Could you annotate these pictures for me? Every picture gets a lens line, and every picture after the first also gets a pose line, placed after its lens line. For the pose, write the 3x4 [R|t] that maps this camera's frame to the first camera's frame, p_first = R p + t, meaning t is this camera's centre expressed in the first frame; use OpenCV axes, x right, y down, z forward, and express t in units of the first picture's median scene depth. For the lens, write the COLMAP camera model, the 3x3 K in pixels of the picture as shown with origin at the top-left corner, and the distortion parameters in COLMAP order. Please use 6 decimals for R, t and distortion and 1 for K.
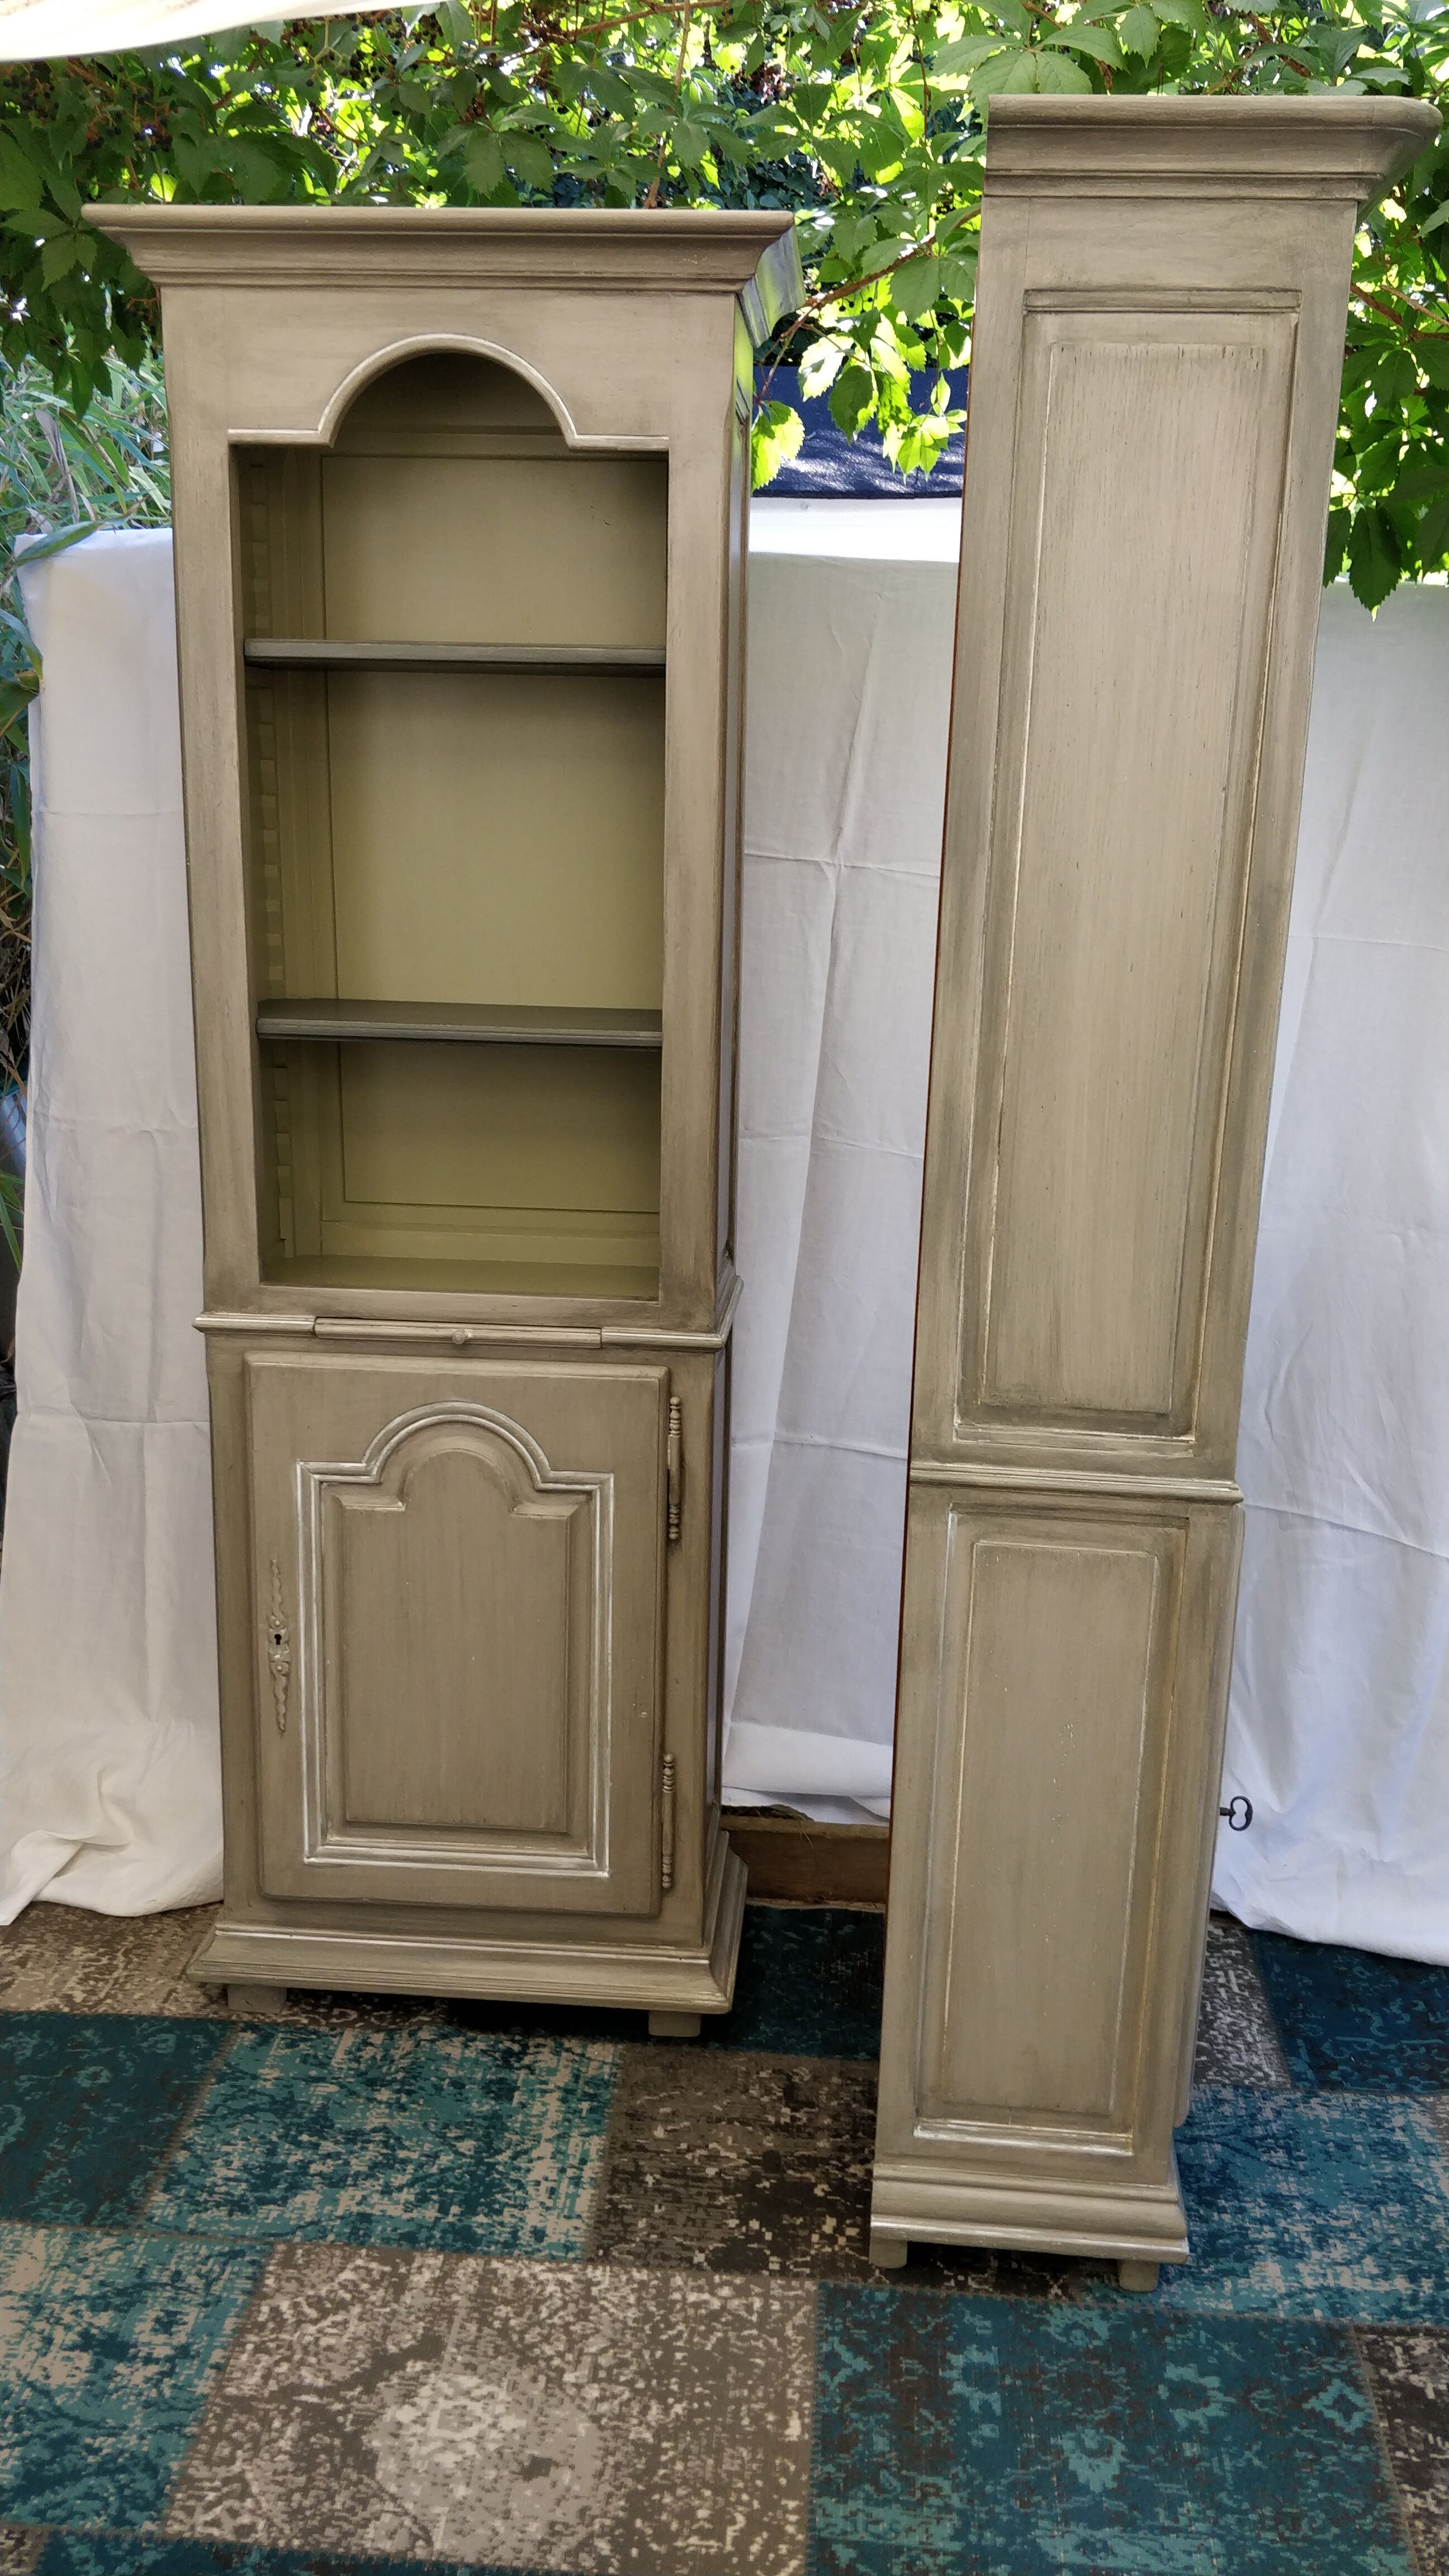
lens RADIAL K [[2139.7, 0, 709.2], [0, 2139.7, 1232.7], [0, 0, 1]] dist [0.012208, -0.036810]
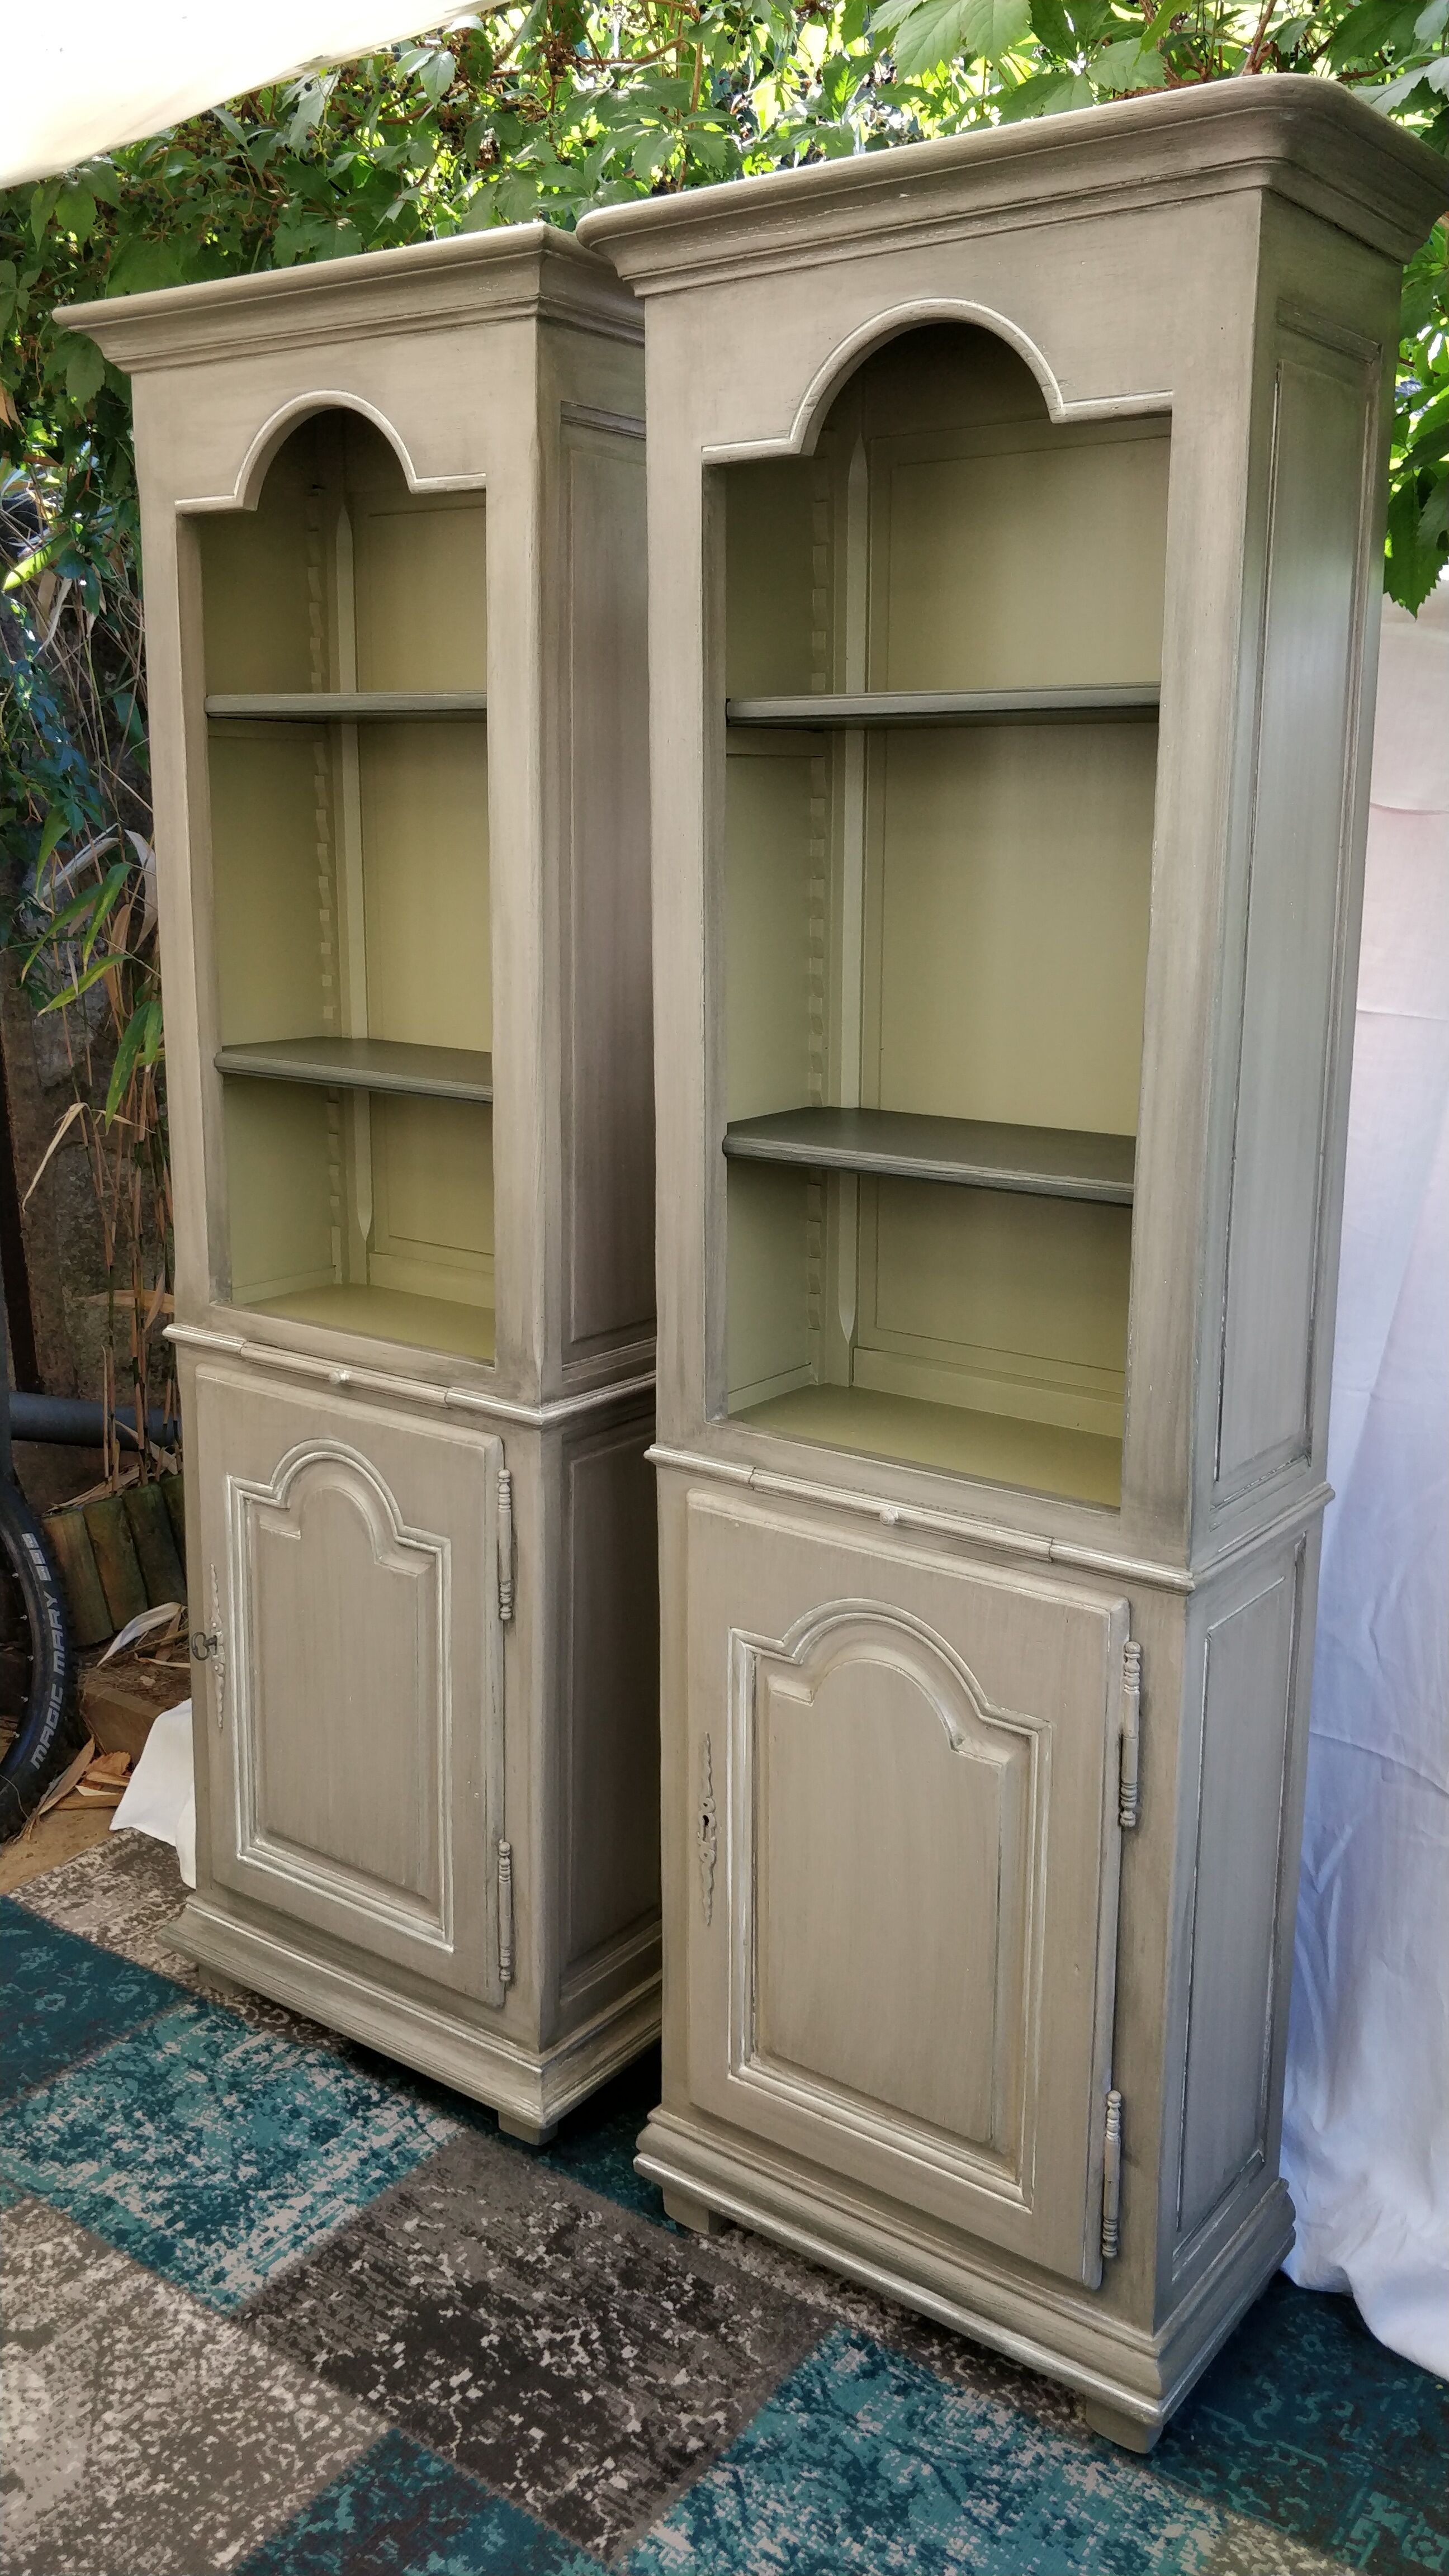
lens RADIAL K [[2139.7, 0, 714.9], [0, 2139.7, 1219.7], [0, 0, 1]] dist [0.012208, -0.036810]
pose [[0.850081, 0.096112, -0.517807, 0.557131], [-0.105854, 0.994323, 0.010779, -0.055514], [0.515904, 0.045649, 0.855429, 0.228817]]
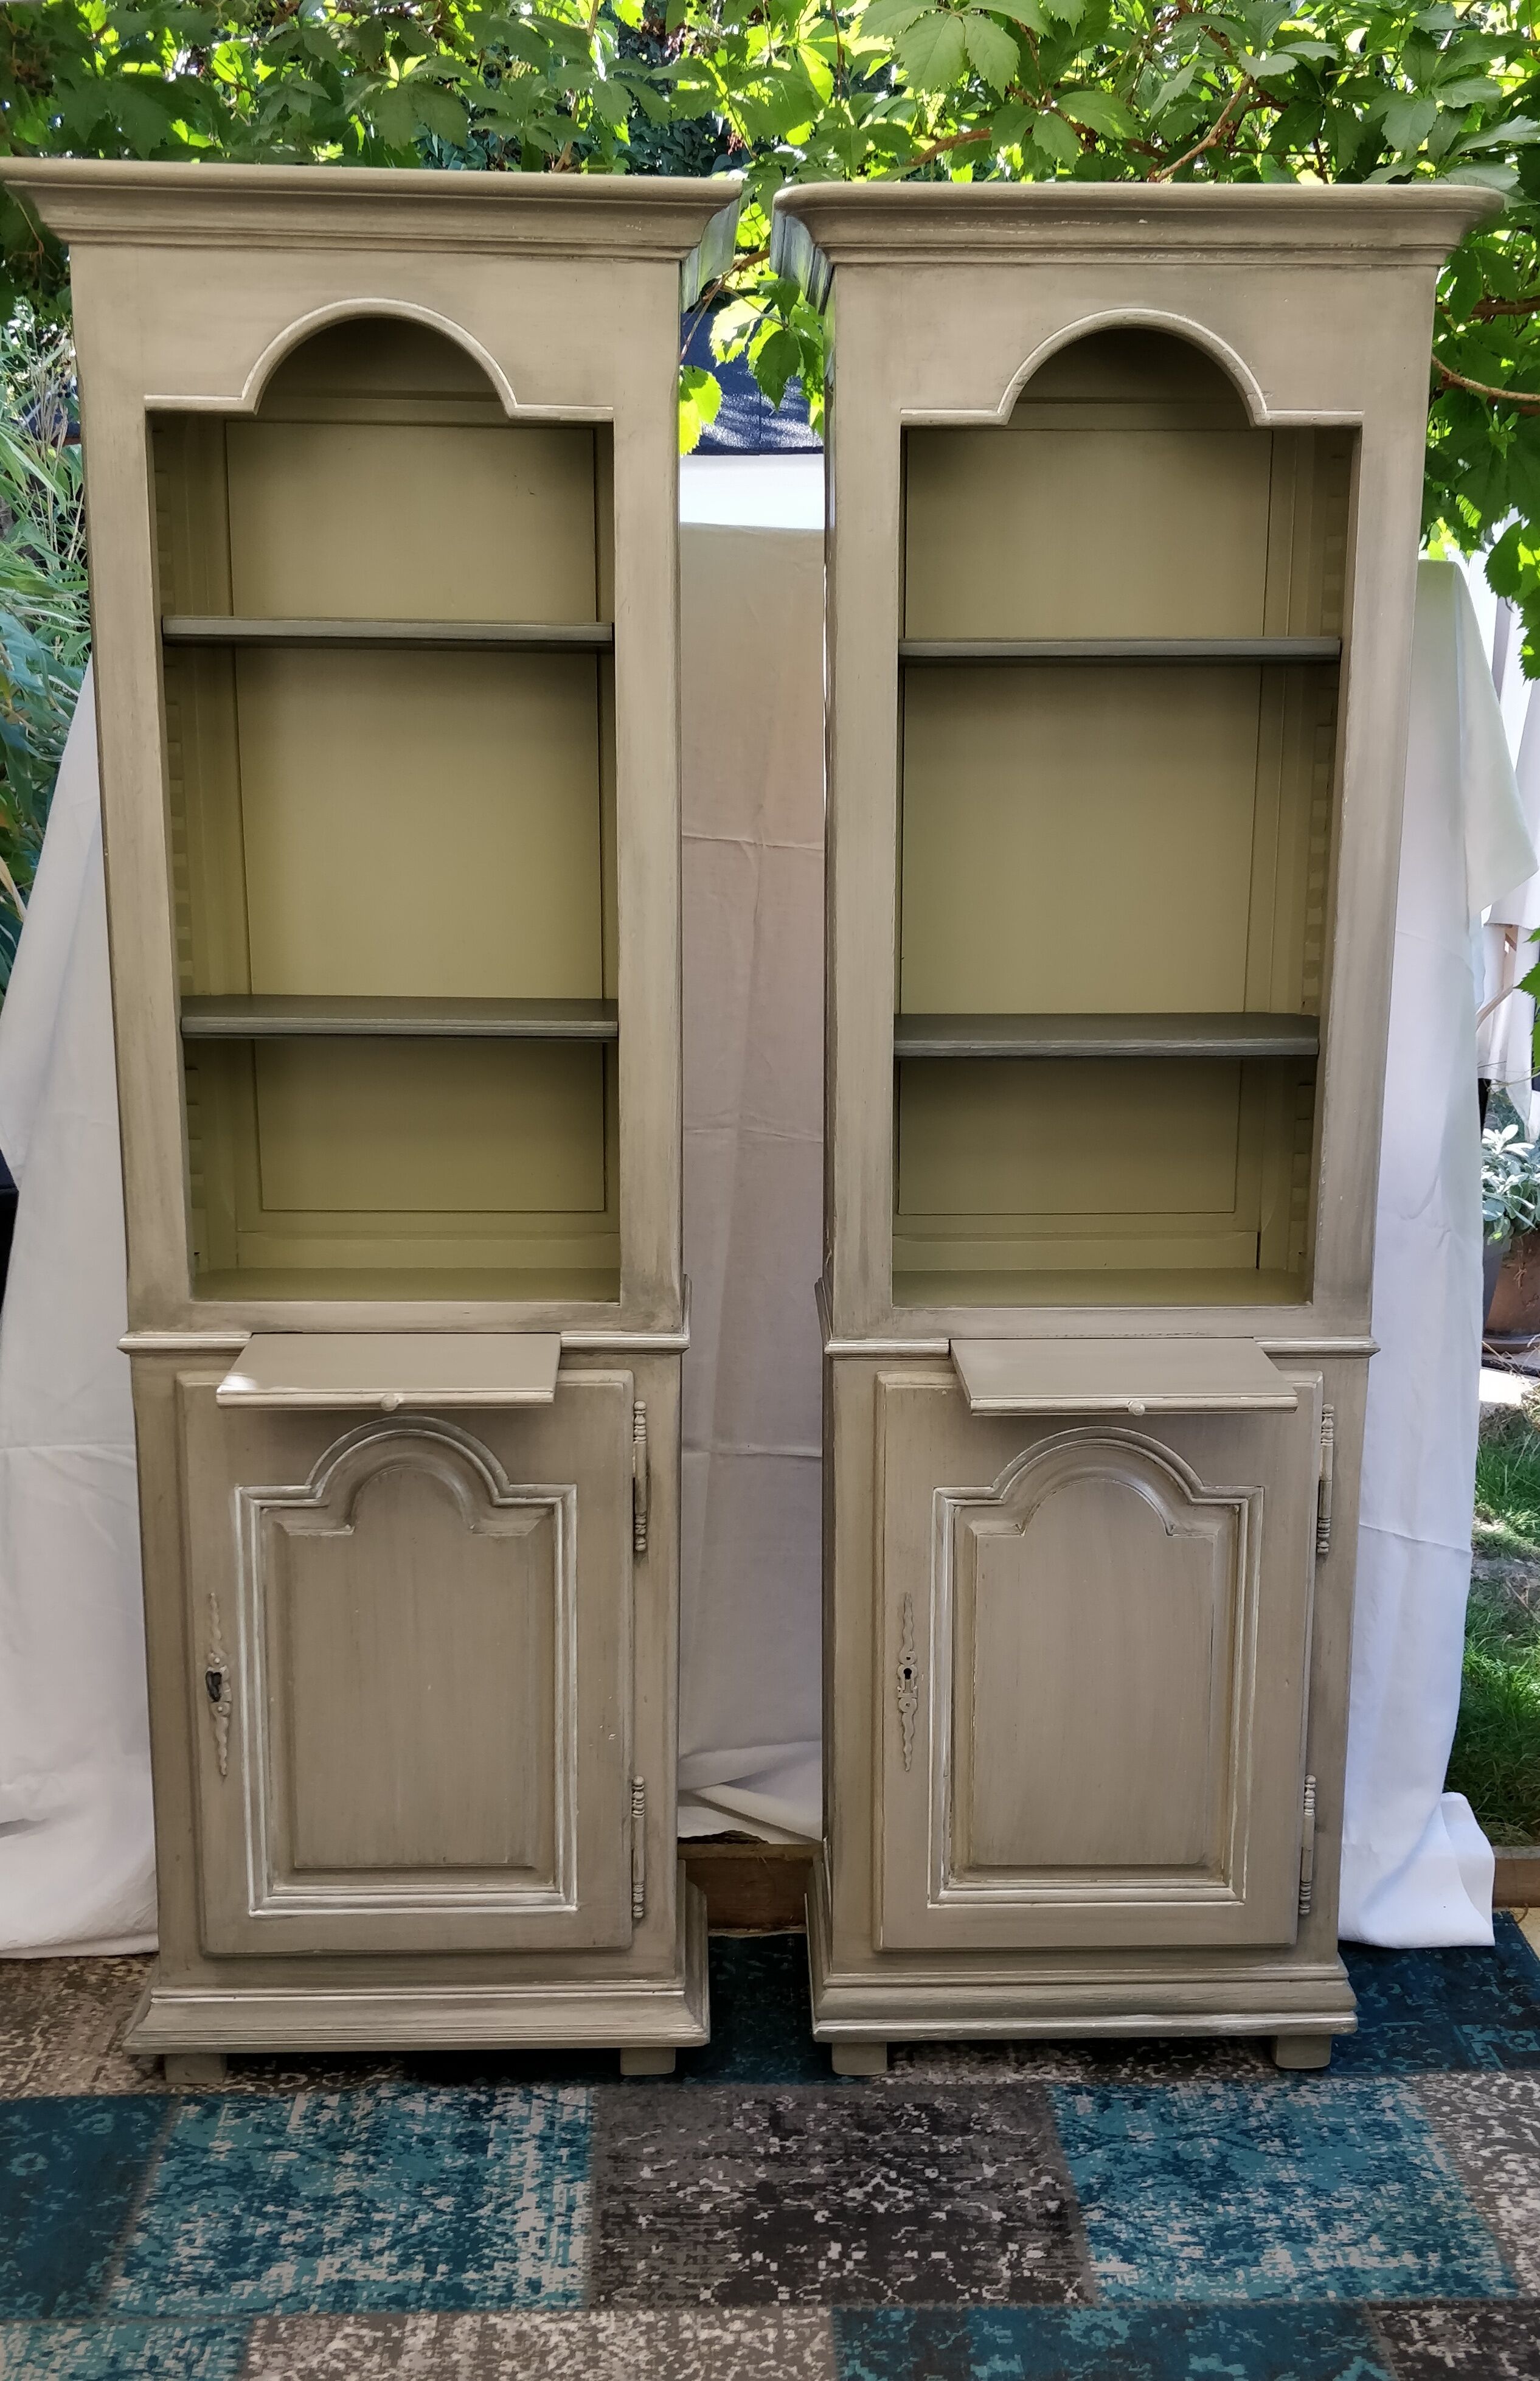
lens RADIAL K [[2342.7, 0, 784.3], [0, 2342.7, 1213.9], [0, 0, 1]] dist [-0.002264, 0.000000]
pose [[0.992304, -0.032627, 0.119449, -0.074107], [0.034033, 0.999373, -0.009747, 0.005214], [-0.119056, 0.013737, 0.992793, -0.050719]]
